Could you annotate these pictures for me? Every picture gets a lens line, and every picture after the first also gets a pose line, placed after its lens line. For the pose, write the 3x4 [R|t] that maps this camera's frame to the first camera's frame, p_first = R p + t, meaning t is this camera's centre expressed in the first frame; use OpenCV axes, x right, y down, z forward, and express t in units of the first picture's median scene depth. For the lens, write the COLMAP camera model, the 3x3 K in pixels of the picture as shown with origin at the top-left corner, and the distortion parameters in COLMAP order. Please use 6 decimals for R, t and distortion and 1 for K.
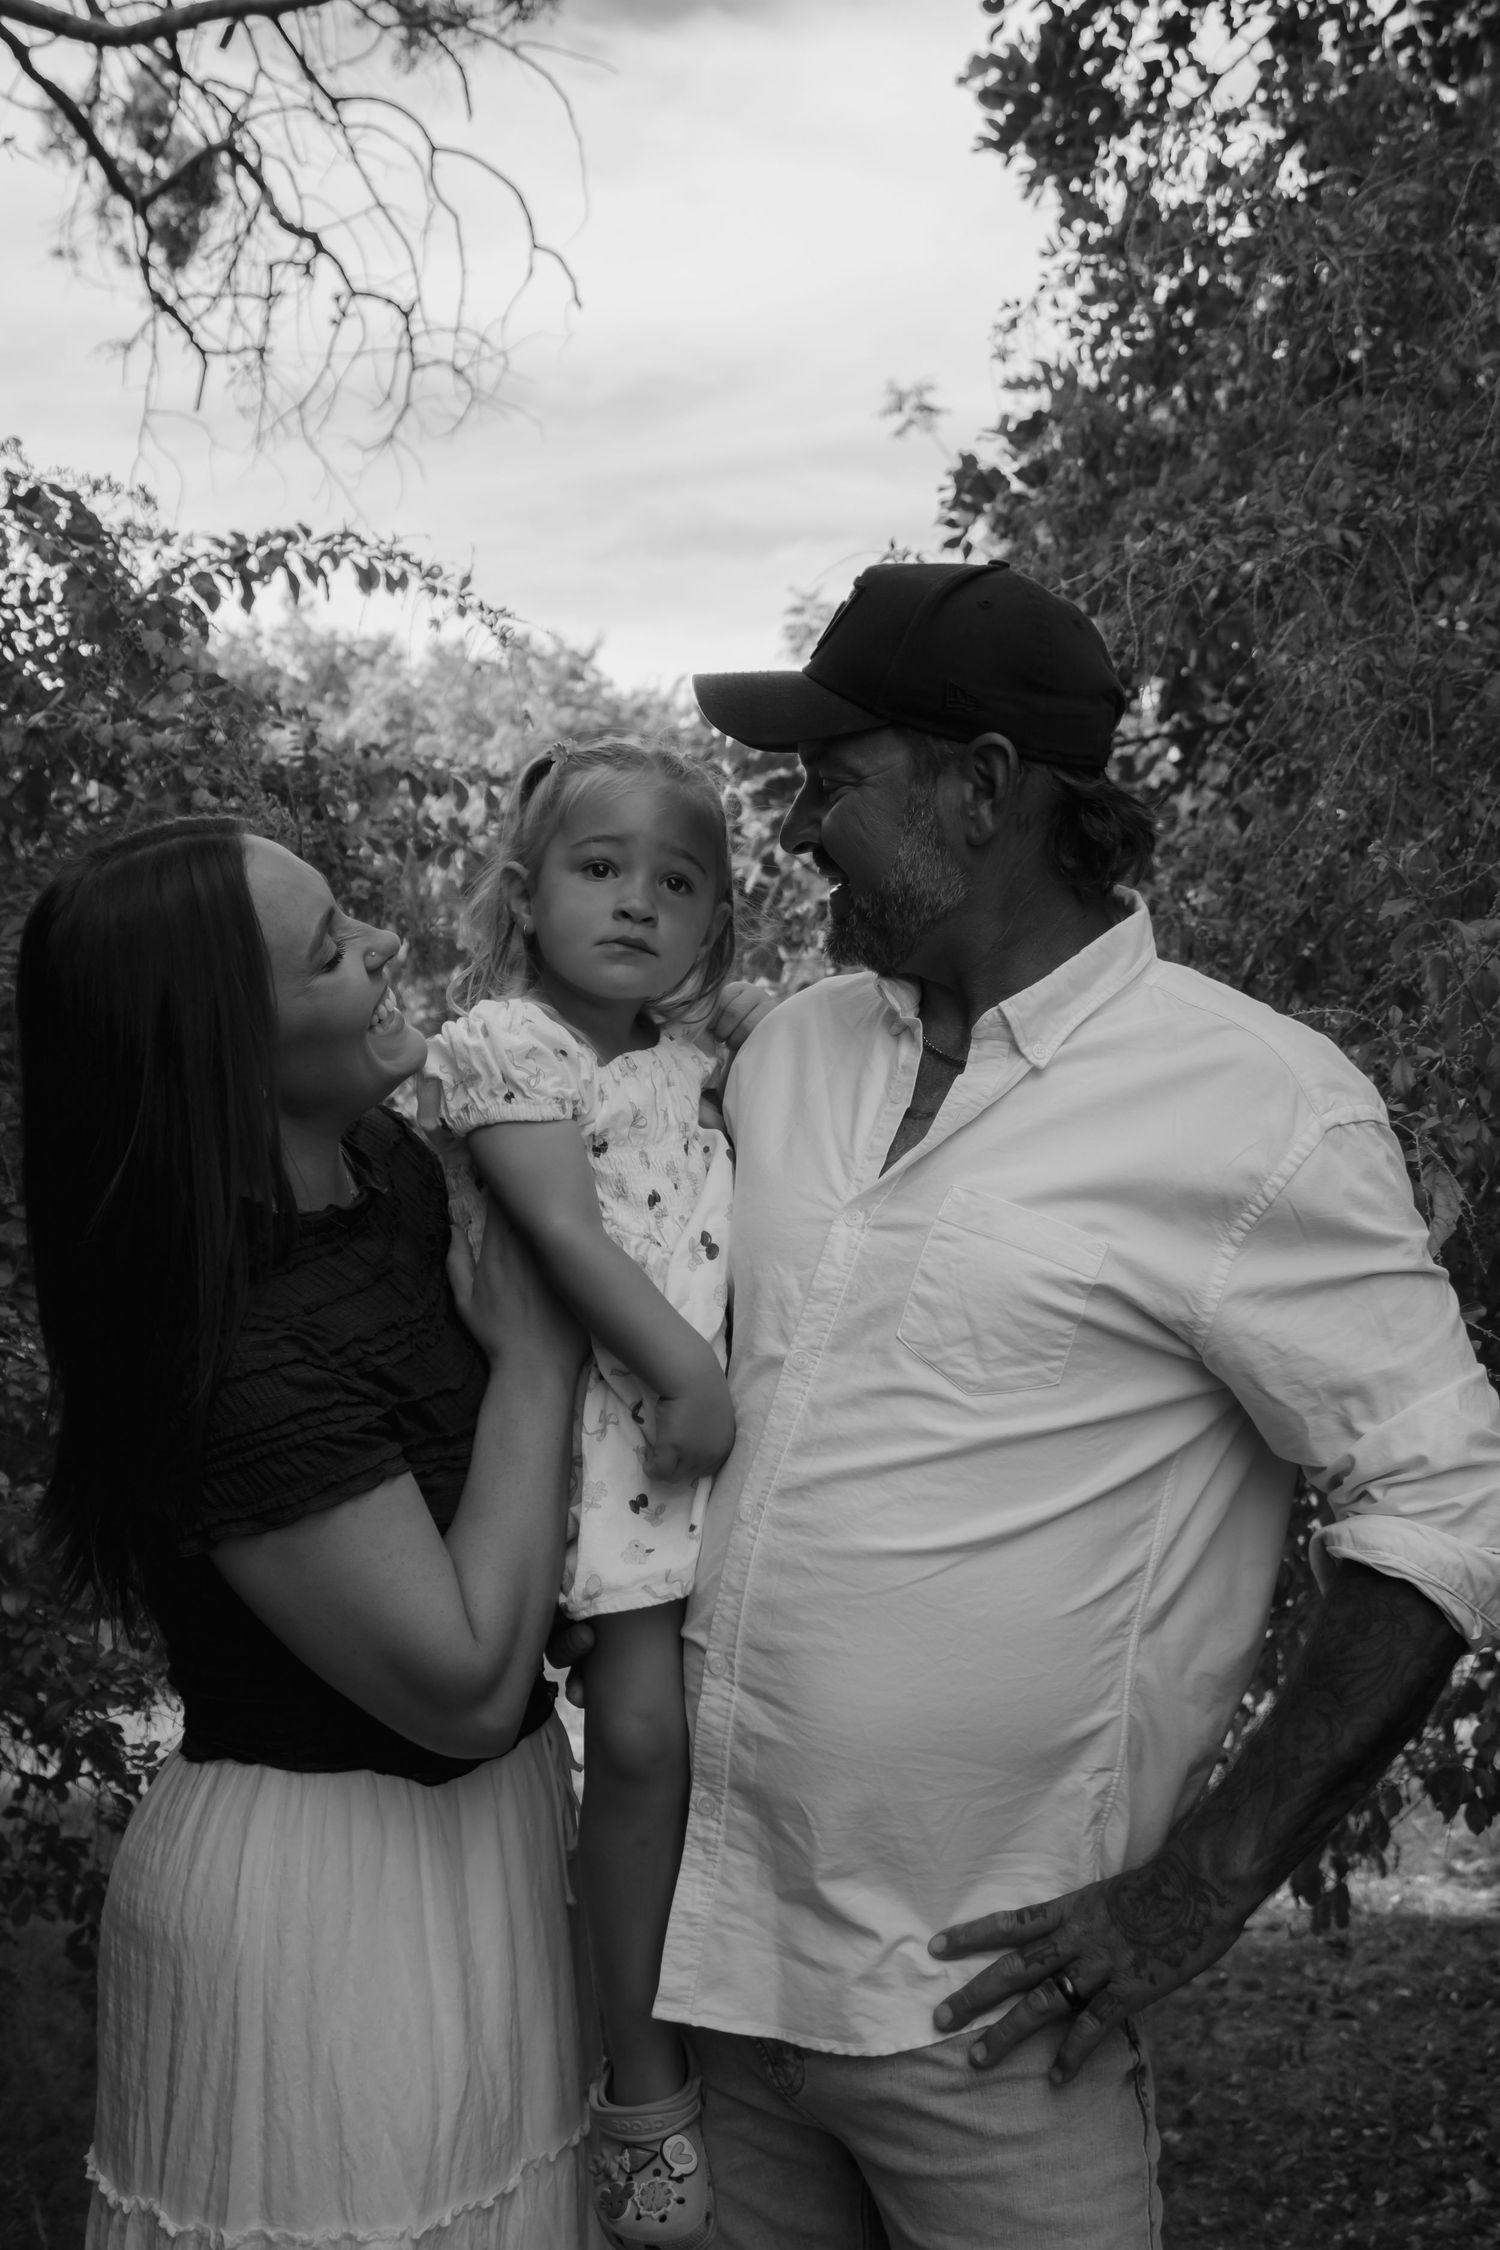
lens RADIAL K [[2772.2, 0, 750.0], [0, 2772.2, 1125.0], [0, 0, 1]] dist [-0.093149, 0.209947]
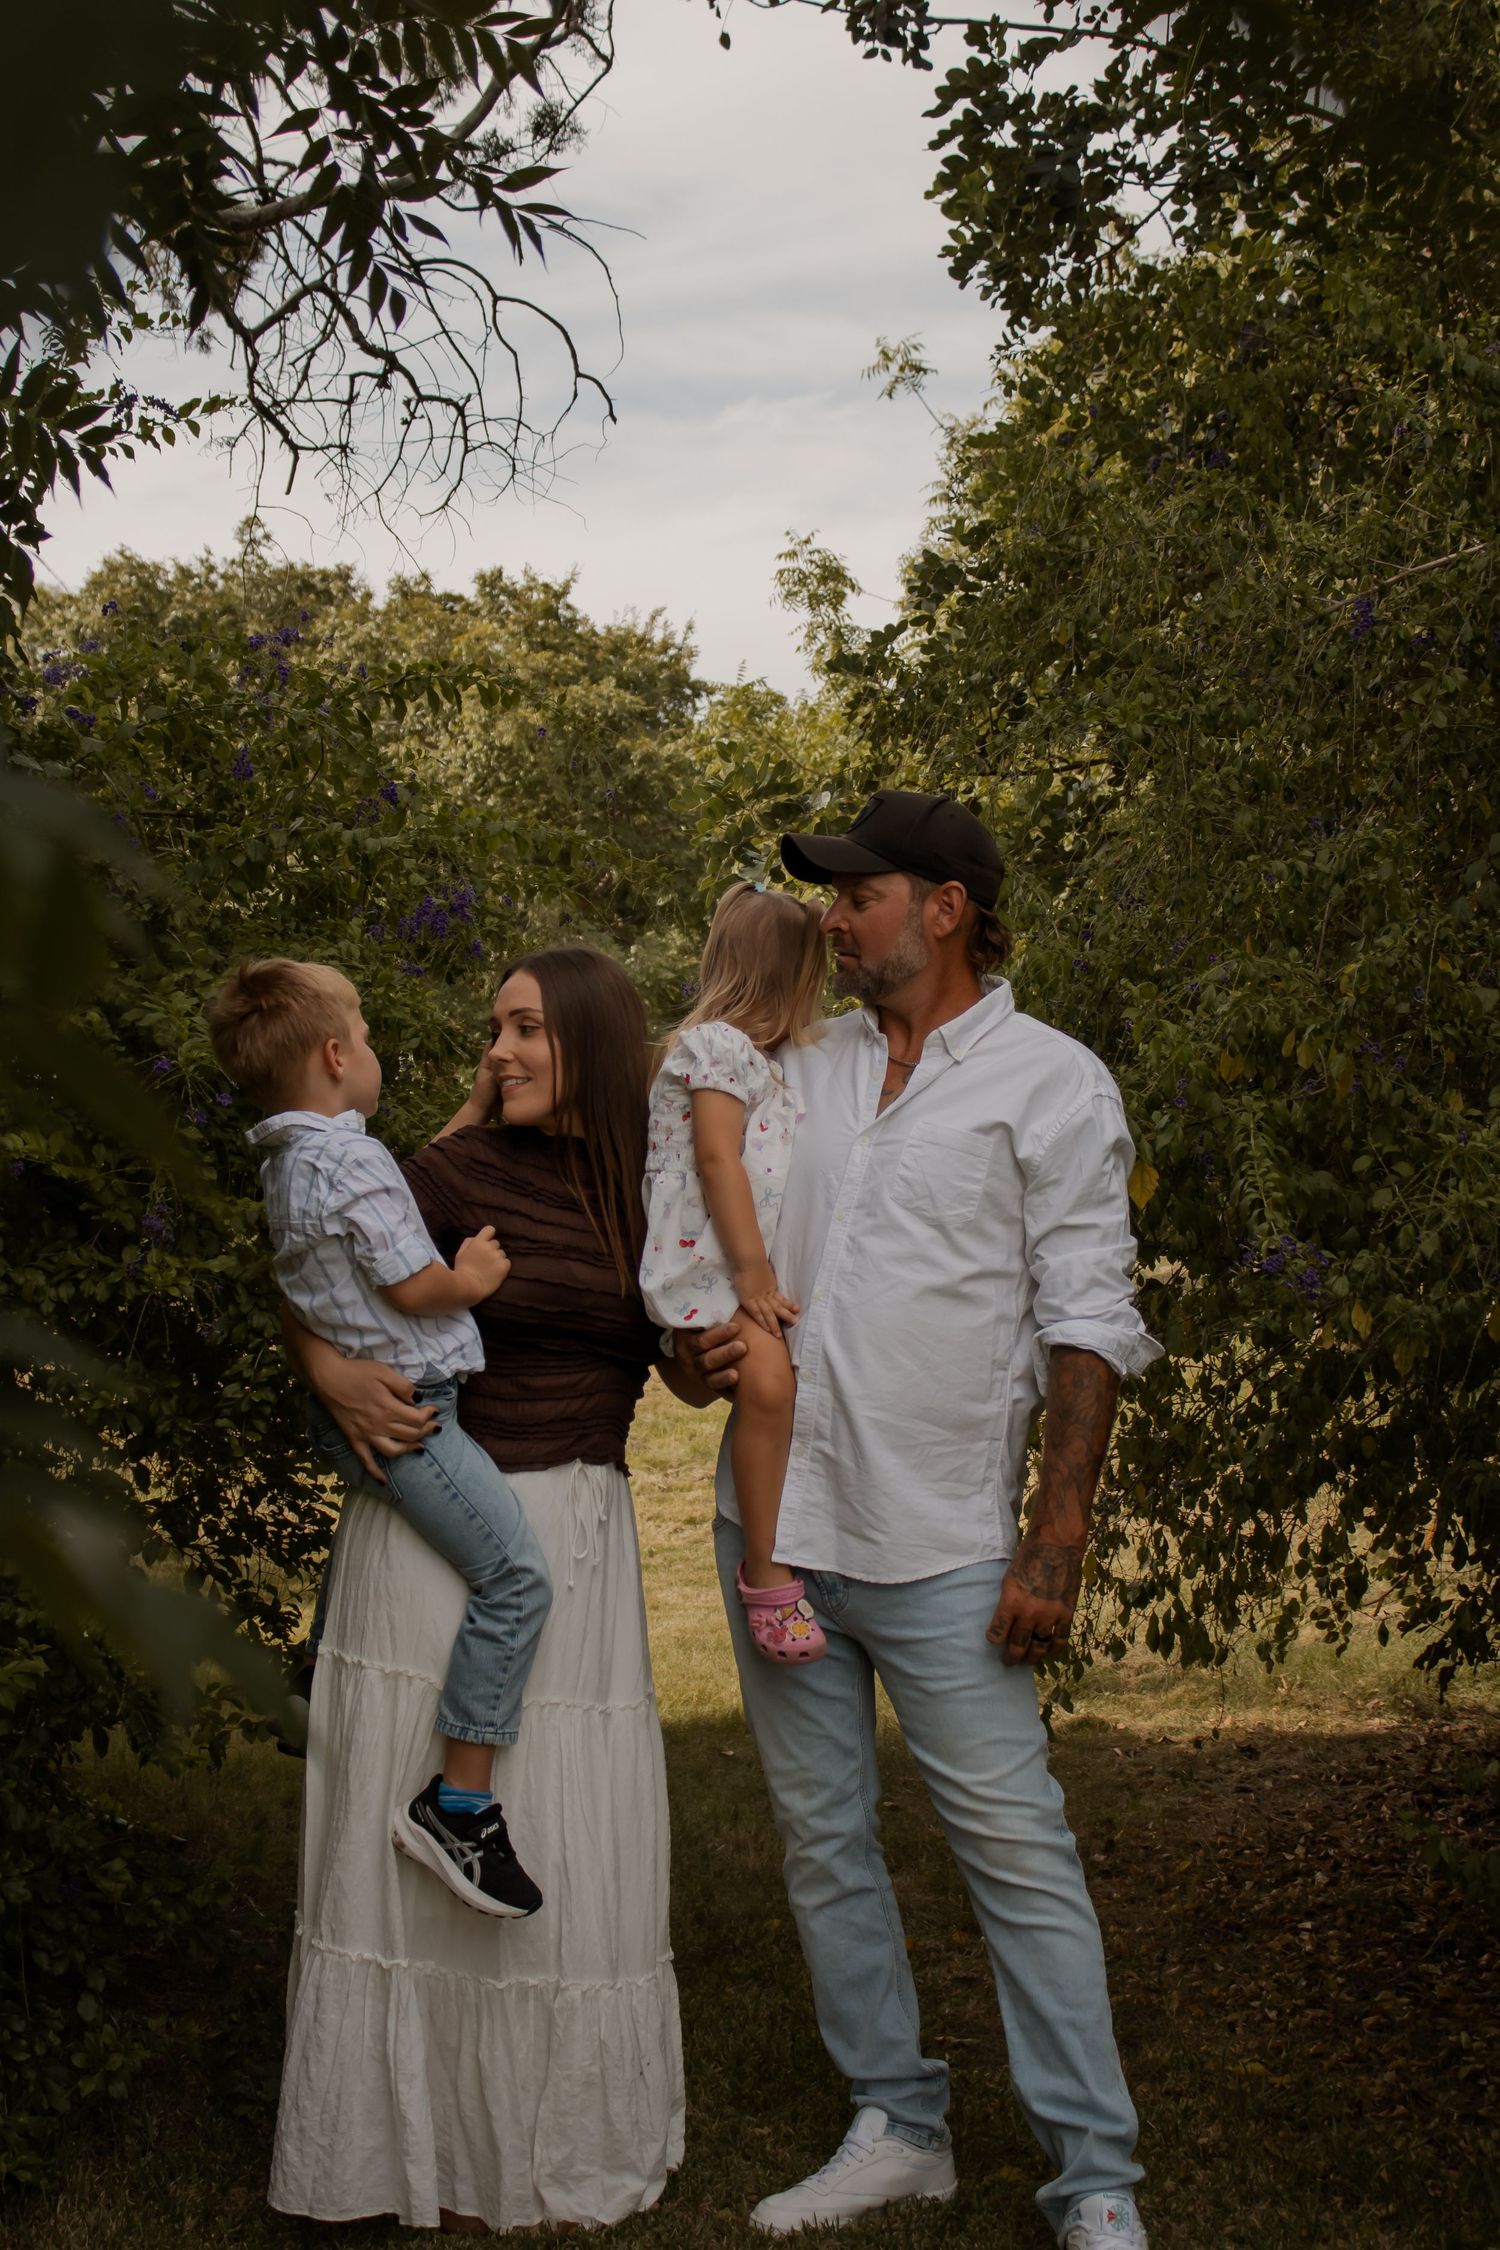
lens RADIAL K [[3190.8, 0, 750.0], [0, 3190.8, 1125.0], [0, 0, 1]] dist [-0.029709, 0.002138]
pose [[0.999893, -0.012604, 0.007402, -0.016328], [0.012490, 0.999806, 0.015217, -0.006221], [-0.007593, -0.015123, 0.999857, -0.415740]]
